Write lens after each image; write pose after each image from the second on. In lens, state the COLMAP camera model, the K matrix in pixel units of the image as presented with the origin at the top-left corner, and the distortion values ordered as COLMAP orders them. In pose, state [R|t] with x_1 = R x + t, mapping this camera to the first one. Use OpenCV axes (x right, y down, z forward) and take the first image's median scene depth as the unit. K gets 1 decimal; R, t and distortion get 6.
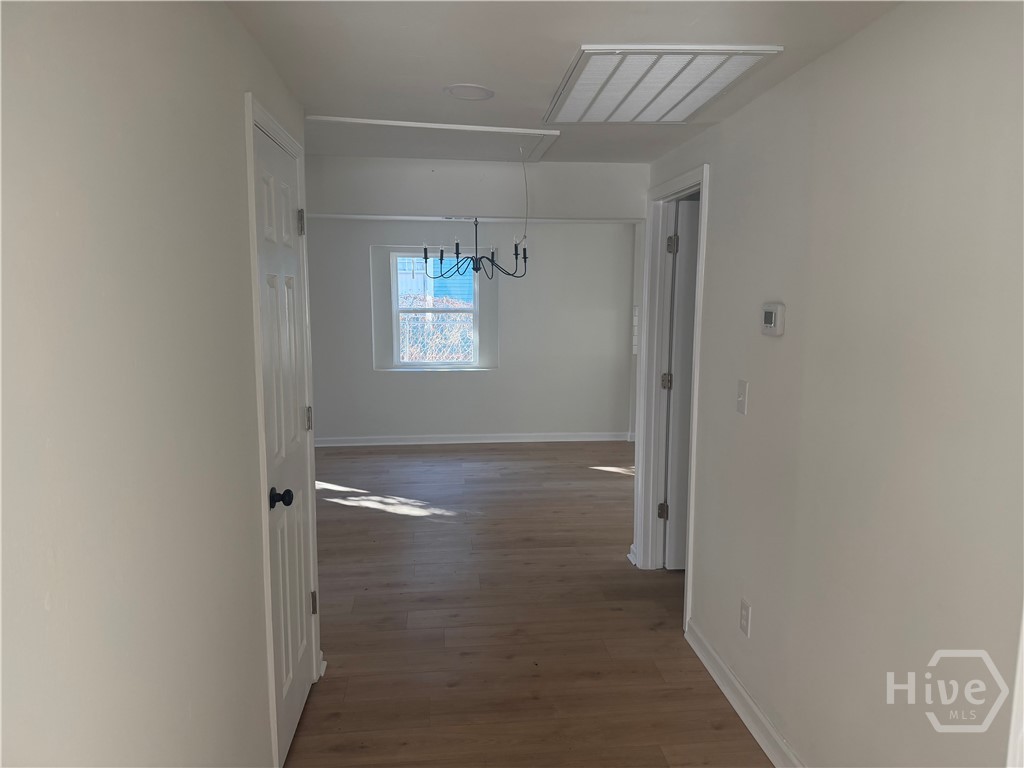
lens RADIAL K [[710.5, 0, 517.9], [0, 710.5, 379.9], [0, 0, 1]] dist [0.152932, -0.213736]
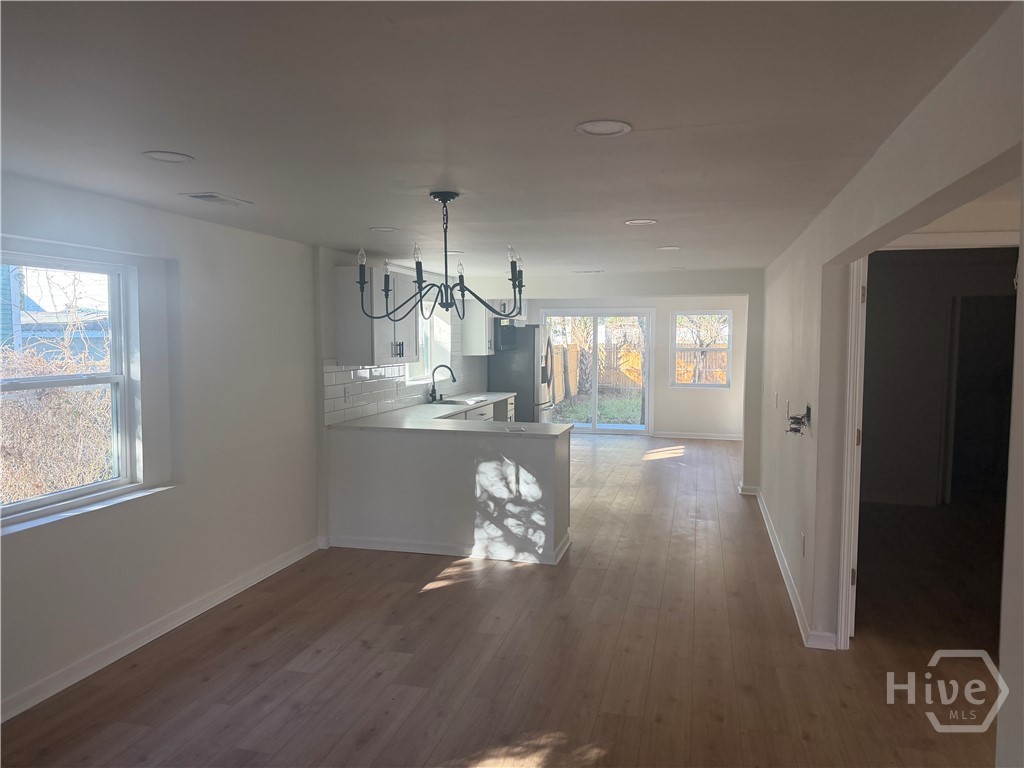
lens RADIAL K [[712.8, 0, 512.0], [0, 712.8, 384.0], [0, 0, 1]] dist [0.142498, -0.242729]
pose [[0.351823, -0.049653, 0.934749, -0.594844], [0.105710, 0.994312, 0.013029, -0.094100], [-0.930079, 0.094229, 0.355070, 0.746405]]
